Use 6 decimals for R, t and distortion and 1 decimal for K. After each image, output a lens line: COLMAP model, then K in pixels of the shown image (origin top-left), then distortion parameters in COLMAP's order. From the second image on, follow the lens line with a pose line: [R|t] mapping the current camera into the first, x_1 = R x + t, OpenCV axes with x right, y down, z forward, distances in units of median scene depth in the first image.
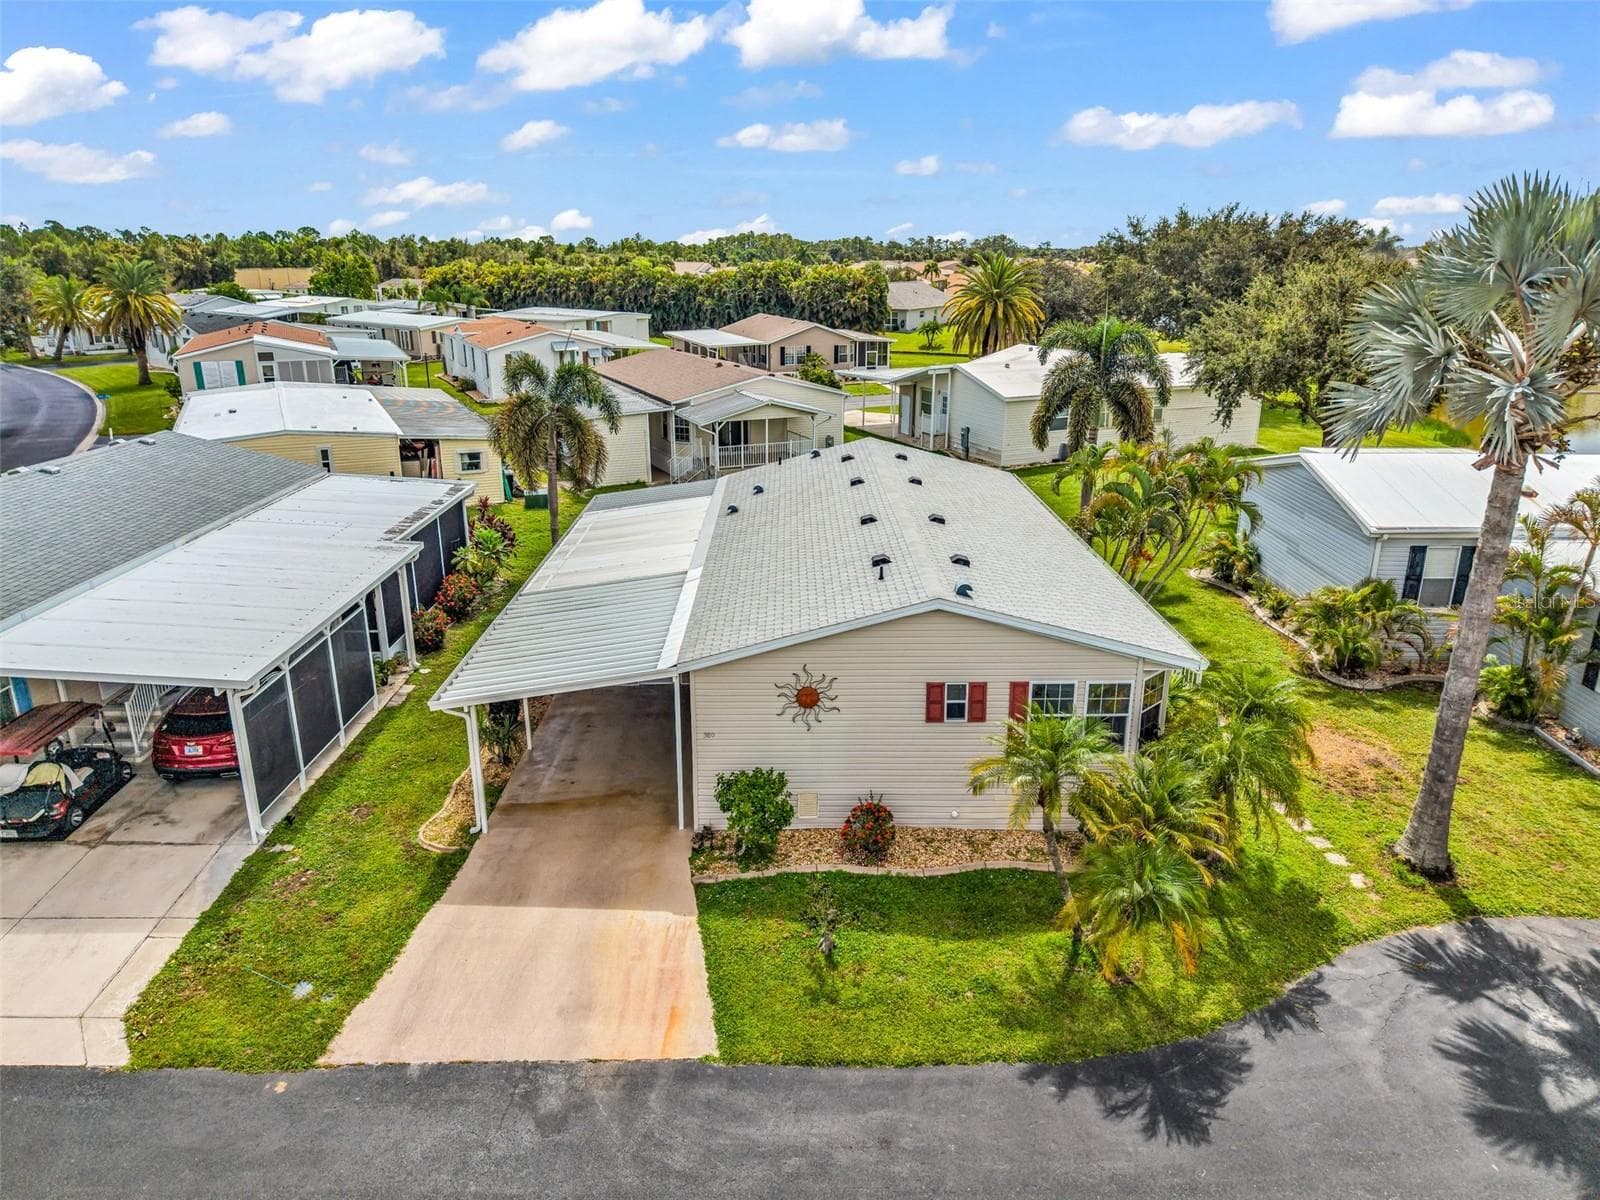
lens RADIAL K [[1071.4, 0, 798.4], [0, 1071.4, 599.6], [0, 0, 1]] dist [0.024069, -0.023943]
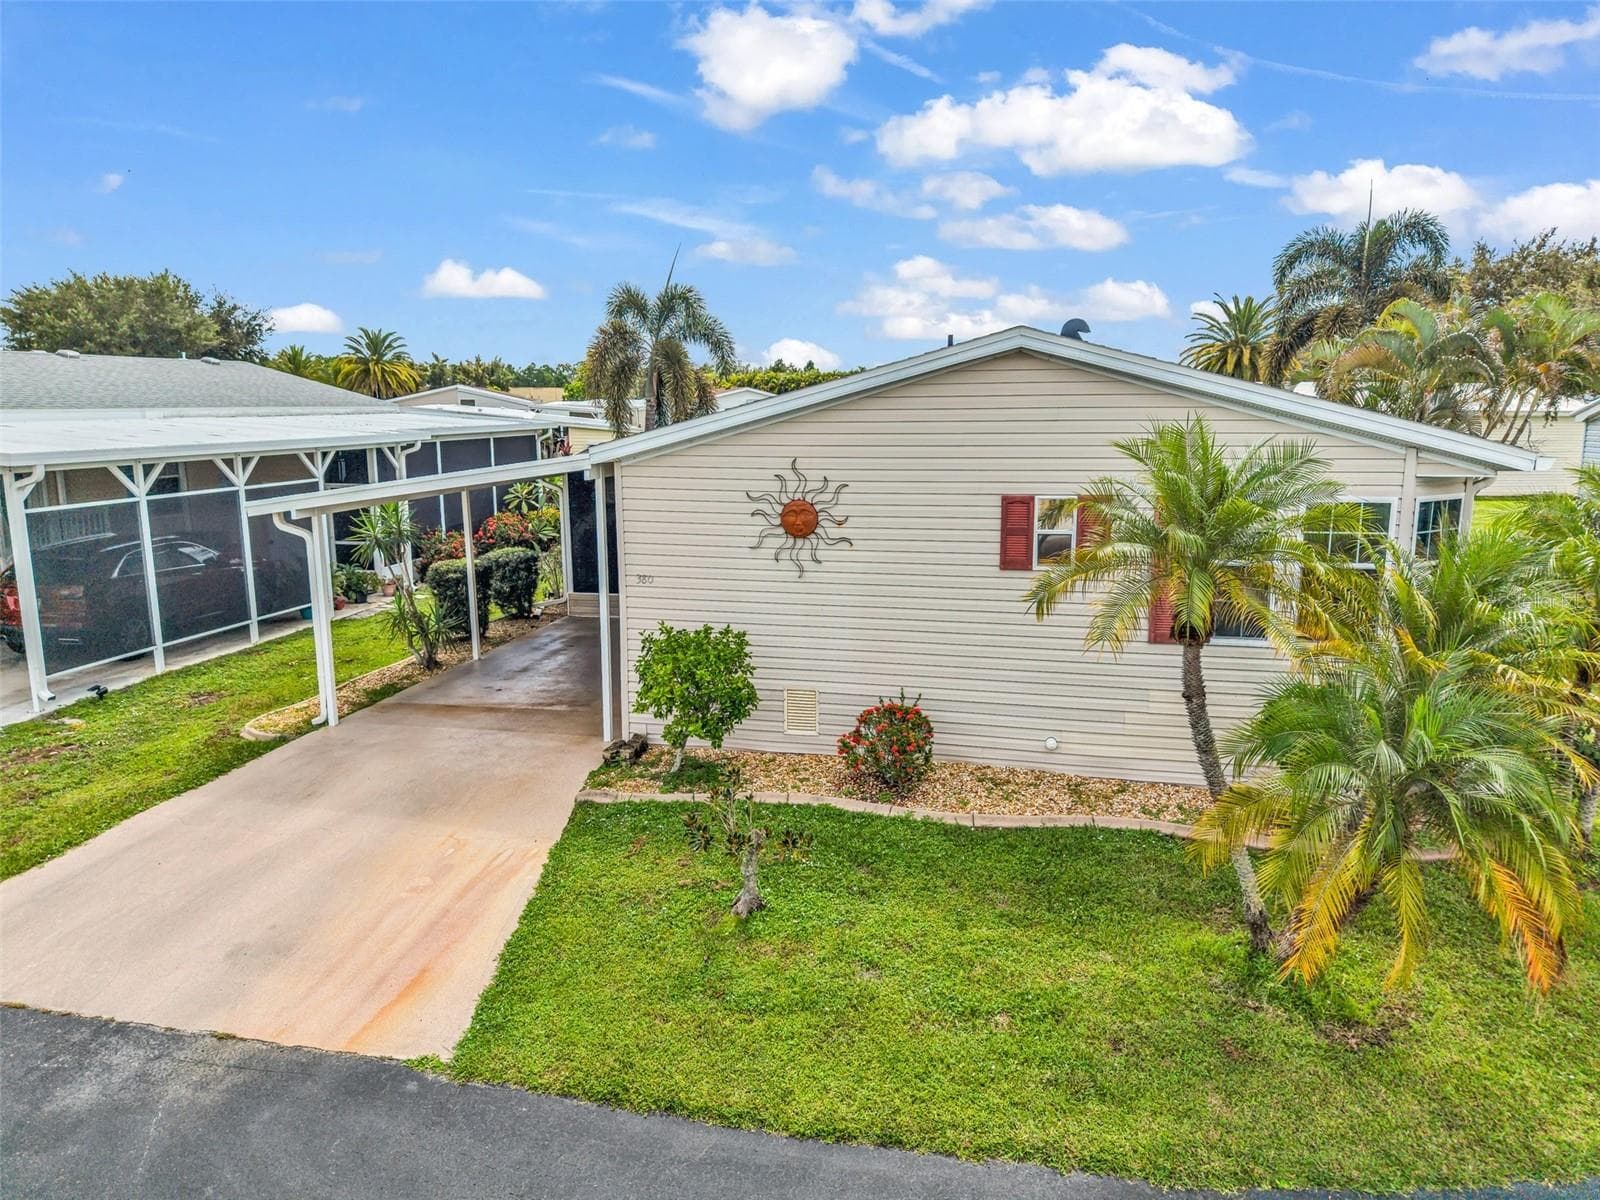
lens RADIAL K [[1071.4, 0, 798.4], [0, 1071.4, 599.6], [0, 0, 1]] dist [0.024069, -0.023943]
pose [[0.974155, 0.041792, -0.221980, 0.144278], [-0.070297, 0.990025, -0.122104, 0.212286], [0.214662, 0.134553, 0.967376, 0.426696]]
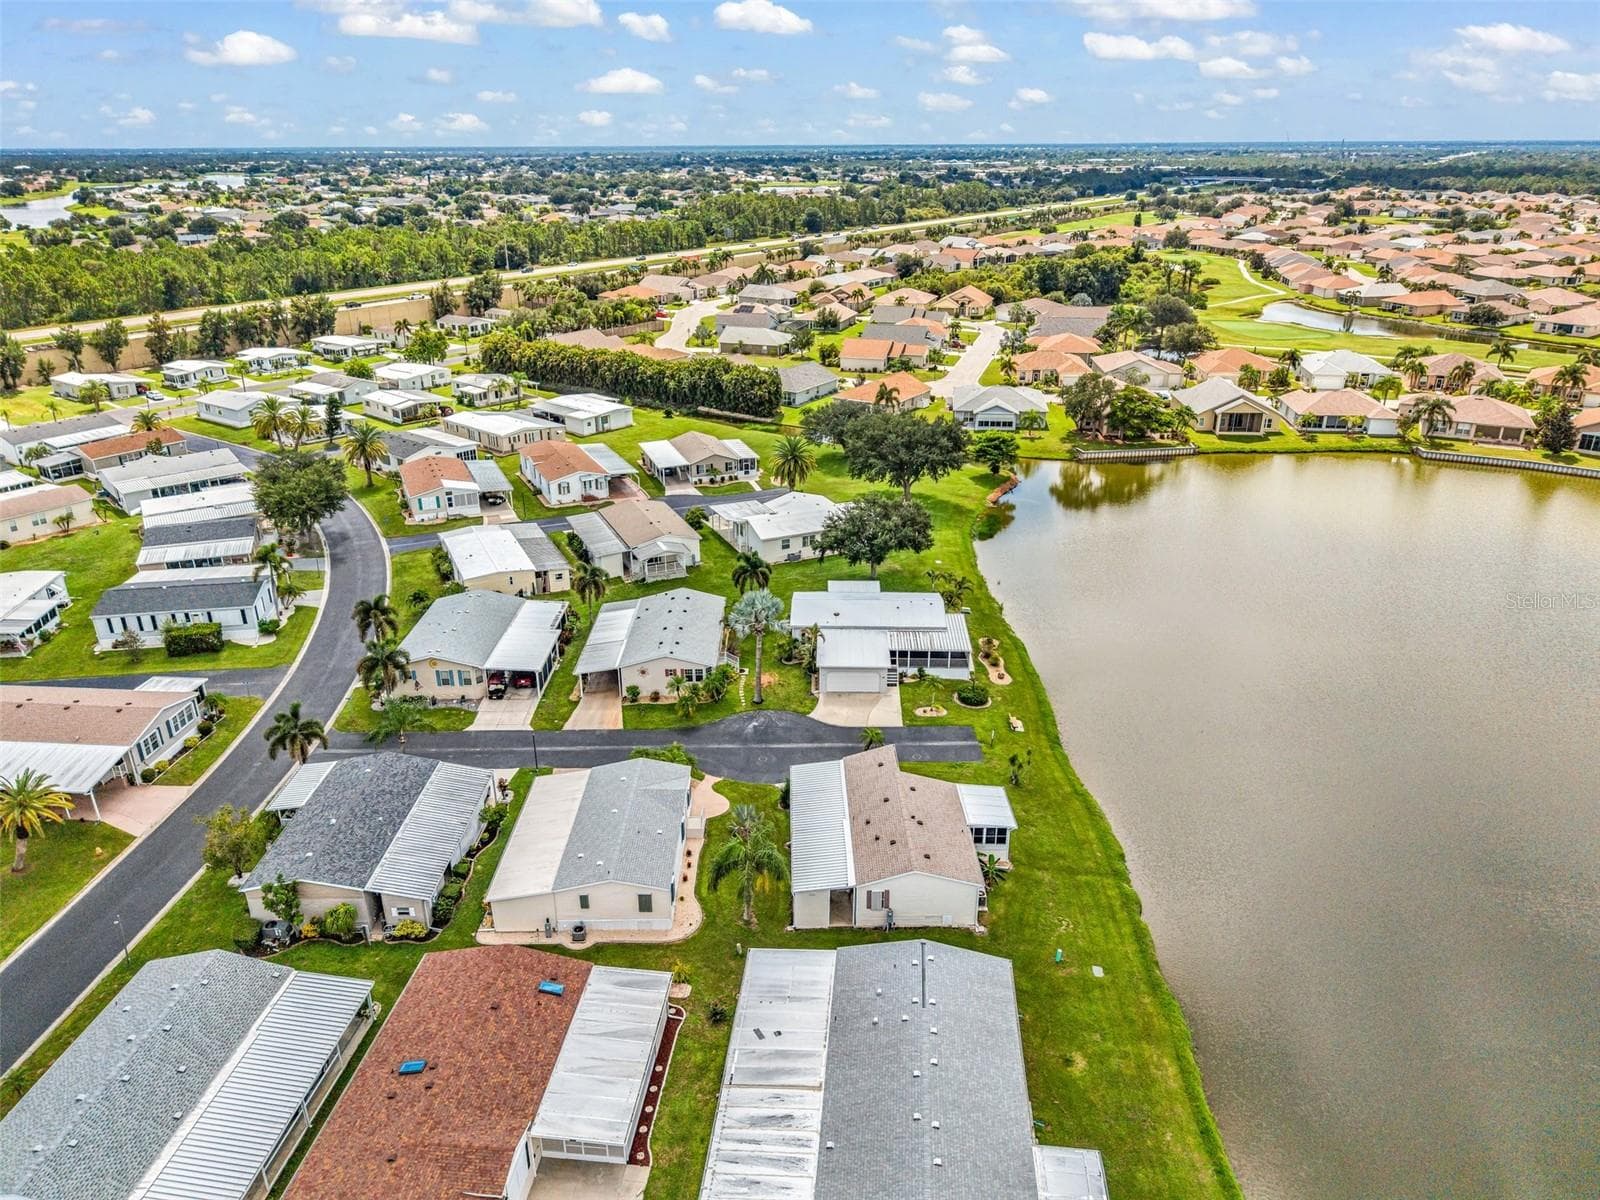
lens RADIAL K [[1068.7, 0, 800.0], [0, 1068.7, 600.0], [0, 0, 1]] dist [0.075793, -0.091829]
pose [[0.999971, -0.002494, -0.007137, 0.846882], [0.003113, 0.996101, 0.088168, -0.749639], [0.006889, -0.088188, 0.996080, -4.377024]]
